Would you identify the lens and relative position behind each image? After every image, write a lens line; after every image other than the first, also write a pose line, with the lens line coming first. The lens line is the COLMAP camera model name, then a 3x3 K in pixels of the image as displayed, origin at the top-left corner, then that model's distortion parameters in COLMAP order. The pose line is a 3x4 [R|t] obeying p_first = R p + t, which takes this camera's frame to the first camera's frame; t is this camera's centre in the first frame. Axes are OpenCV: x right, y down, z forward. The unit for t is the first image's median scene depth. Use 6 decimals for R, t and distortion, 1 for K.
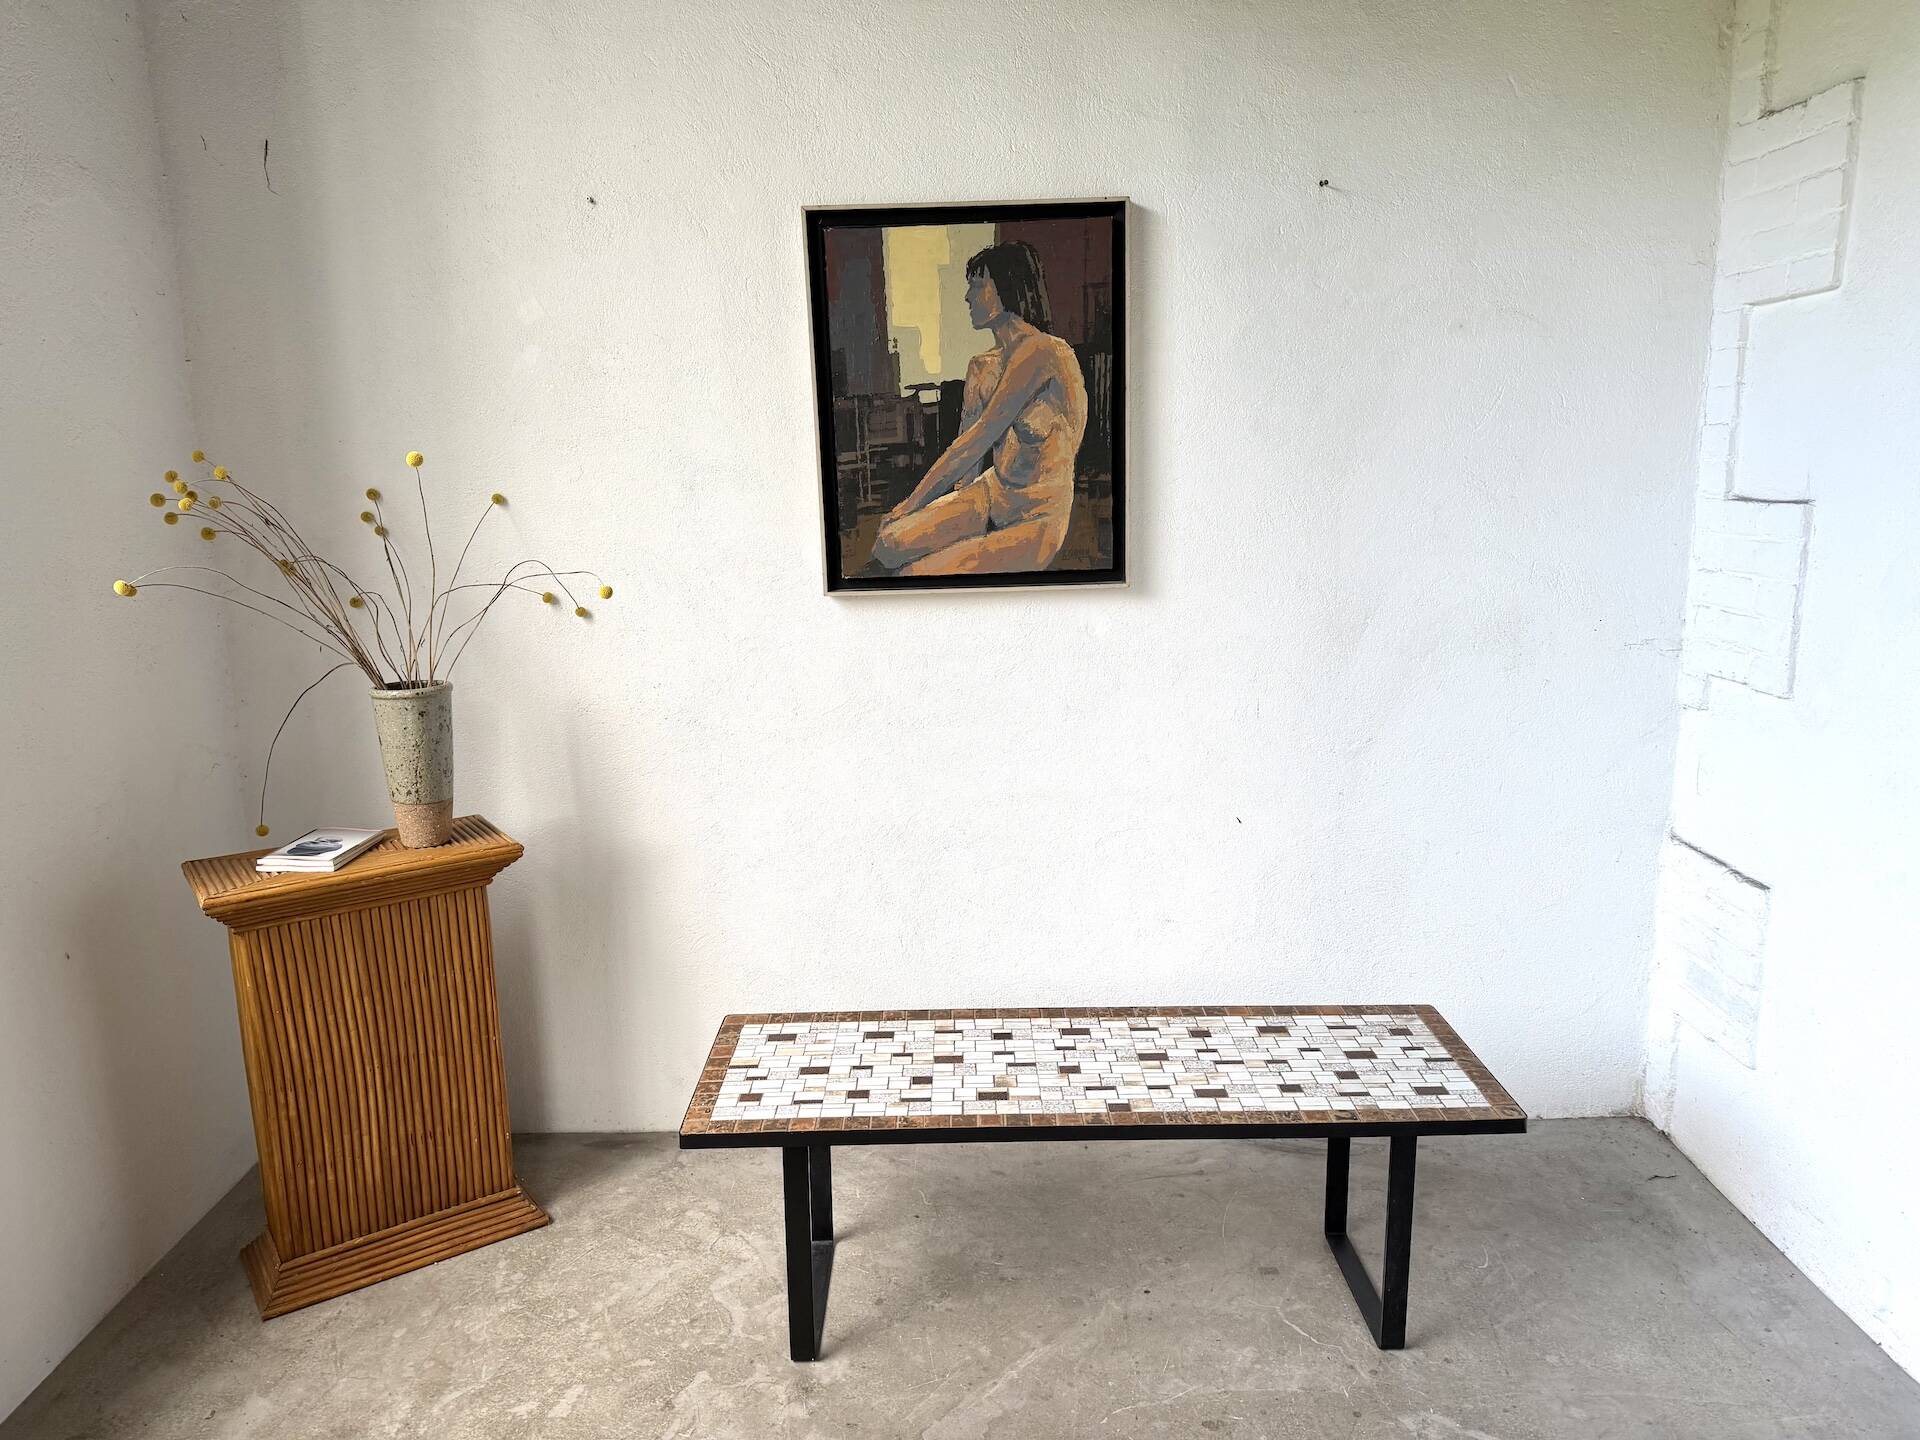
lens RADIAL K [[1321.1, 0, 962.5], [0, 1321.1, 728.6], [0, 0, 1]] dist [0.046027, -0.052783]
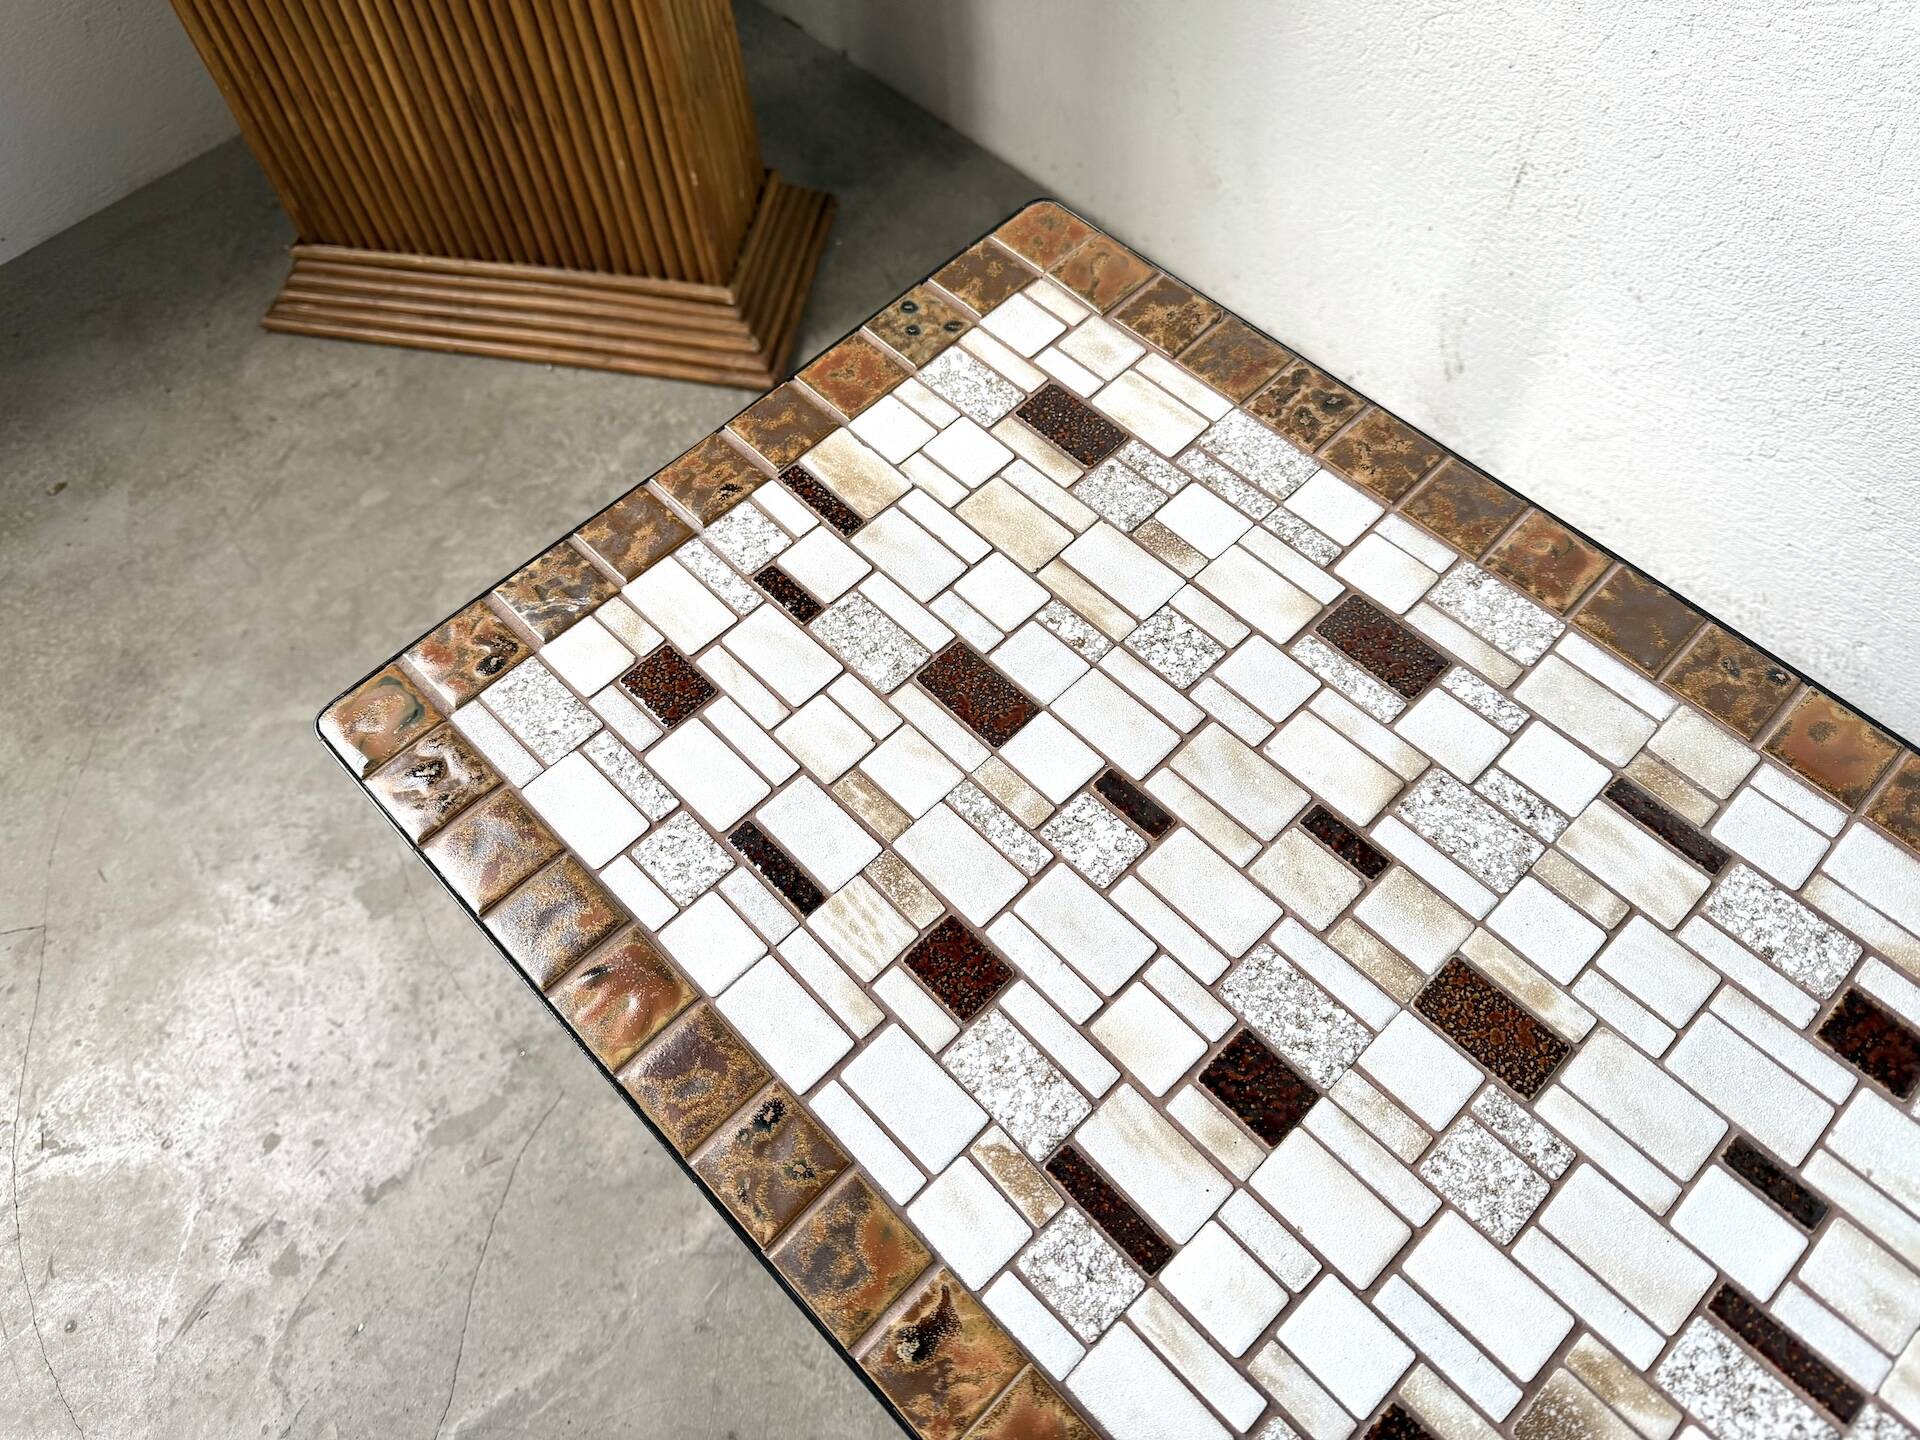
lens RADIAL K [[1372.0, 0, 956.5], [0, 1372.0, 725.3], [0, 0, 1]] dist [0.040334, -0.054698]
pose [[0.689426, 0.620364, -0.373952, -0.015654], [-0.114713, 0.603246, 0.789262, 0.061072], [0.715215, -0.501241, 0.487058, 0.834464]]
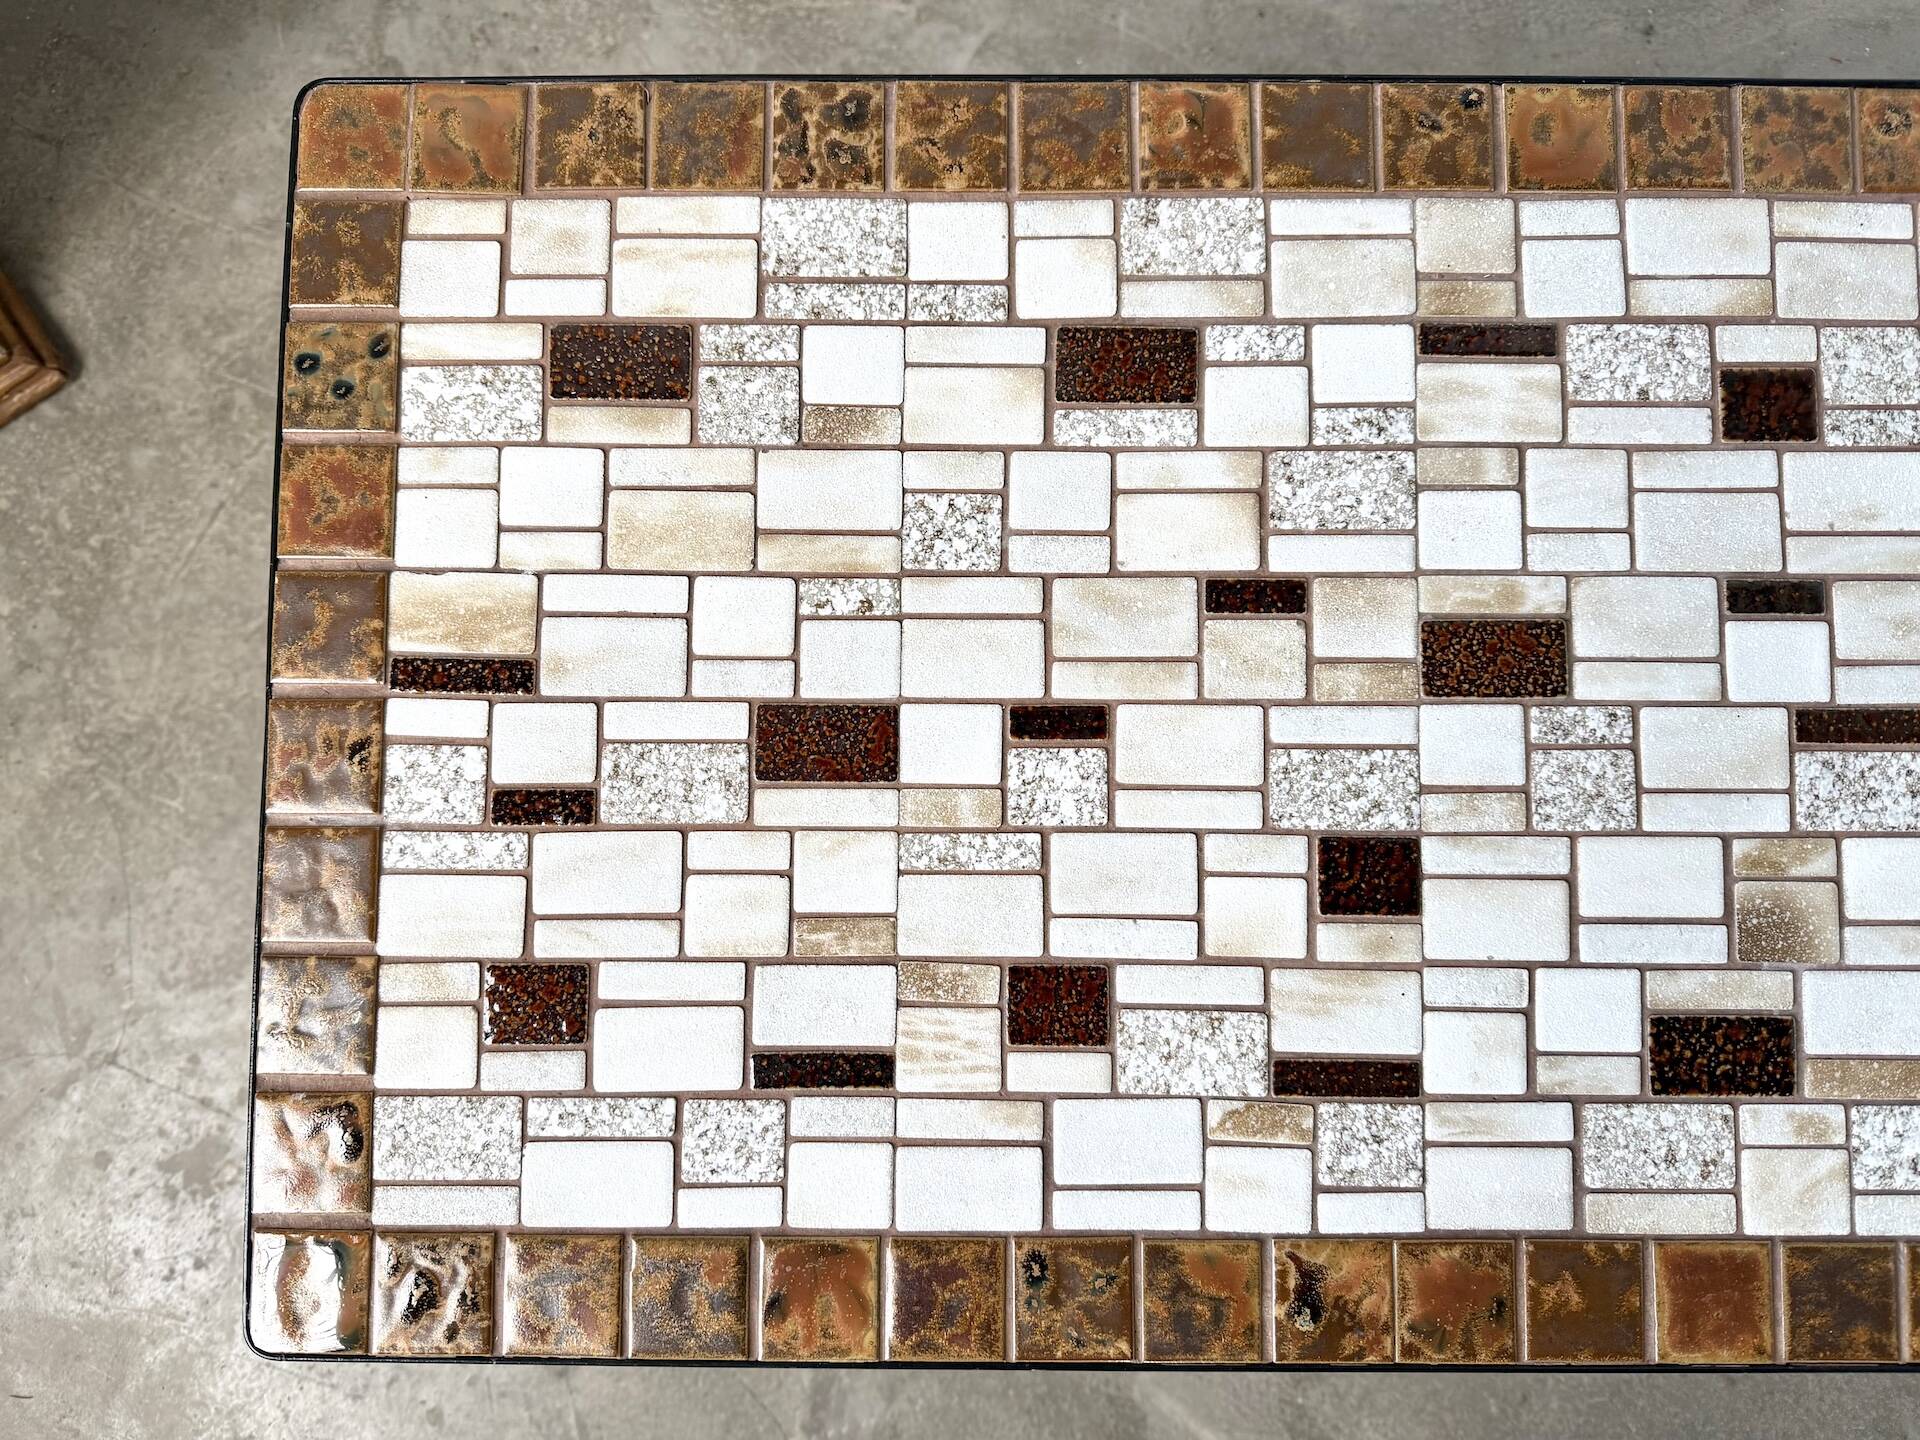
lens RADIAL K [[1347.8, 0, 957.4], [0, 1347.8, 705.3], [0, 0, 1]] dist [0.067831, -0.085281]
pose [[0.999772, 0.014952, 0.015263, -0.090555], [-0.018846, 0.280536, 0.959658, 0.056622], [0.010067, -0.959727, 0.280754, 0.907412]]
